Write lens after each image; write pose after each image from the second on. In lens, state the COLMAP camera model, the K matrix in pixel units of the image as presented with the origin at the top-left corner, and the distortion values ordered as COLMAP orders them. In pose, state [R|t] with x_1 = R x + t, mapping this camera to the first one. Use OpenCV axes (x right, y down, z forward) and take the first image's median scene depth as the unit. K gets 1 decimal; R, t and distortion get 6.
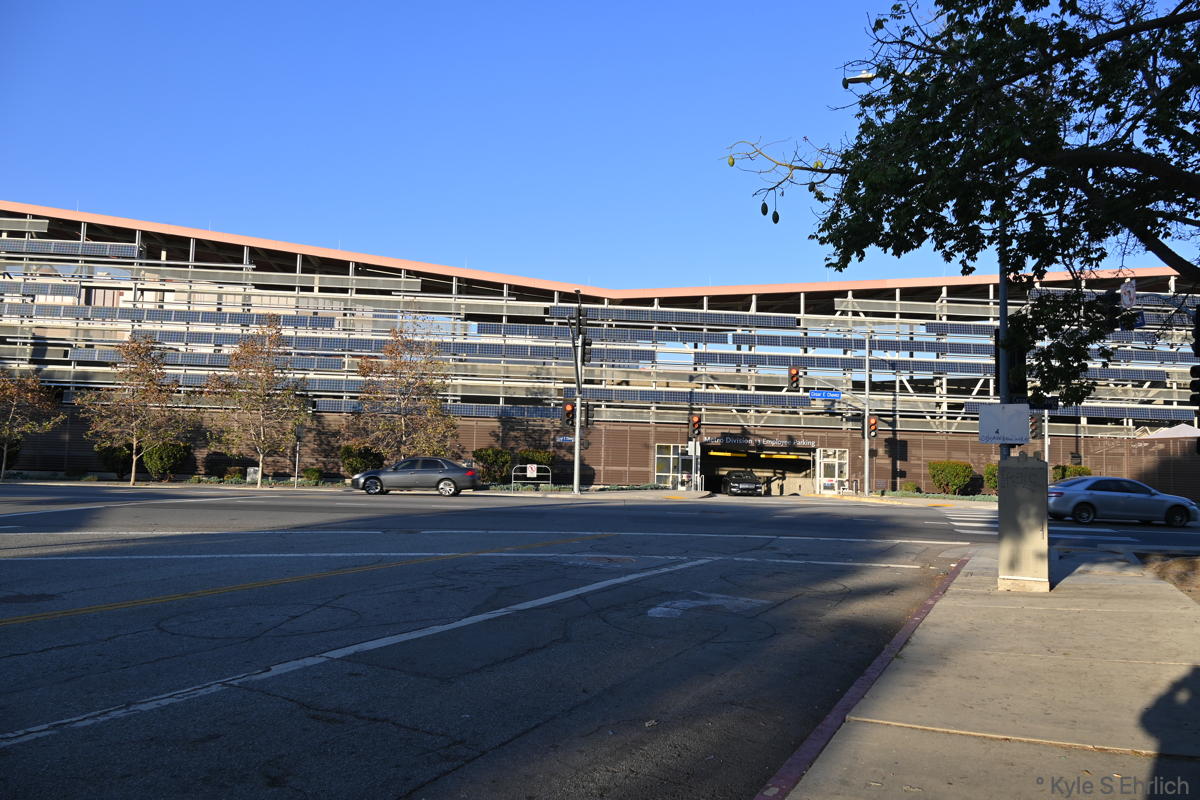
lens RADIAL K [[700.9, 0, 606.9], [0, 700.9, 420.6], [0, 0, 1]] dist [0.003175, 0.001650]
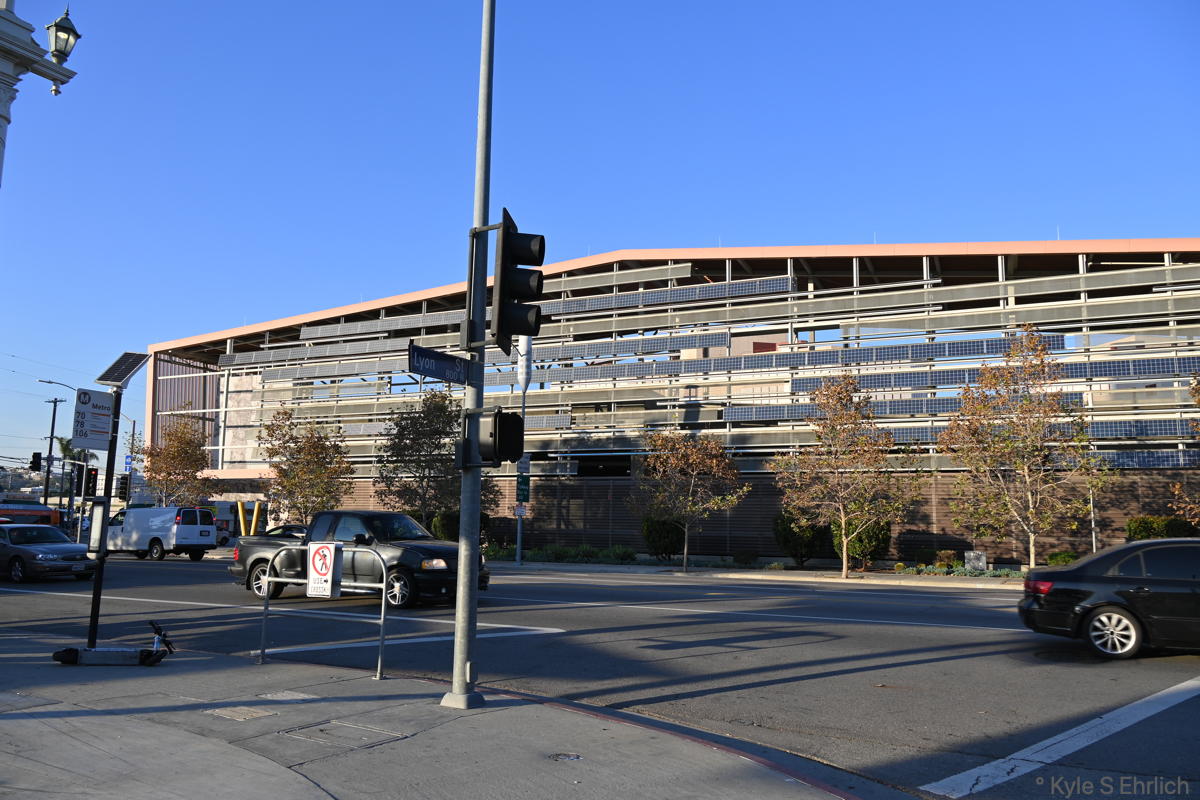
lens RADIAL K [[909.5, 0, 596.5], [0, 909.5, 393.8], [0, 0, 1]] dist [0.022989, -0.027162]
pose [[0.869414, -0.086173, -0.486512, -0.362168], [0.040063, 0.993726, -0.104419, -0.011700], [0.492458, 0.071293, 0.867411, -0.021829]]
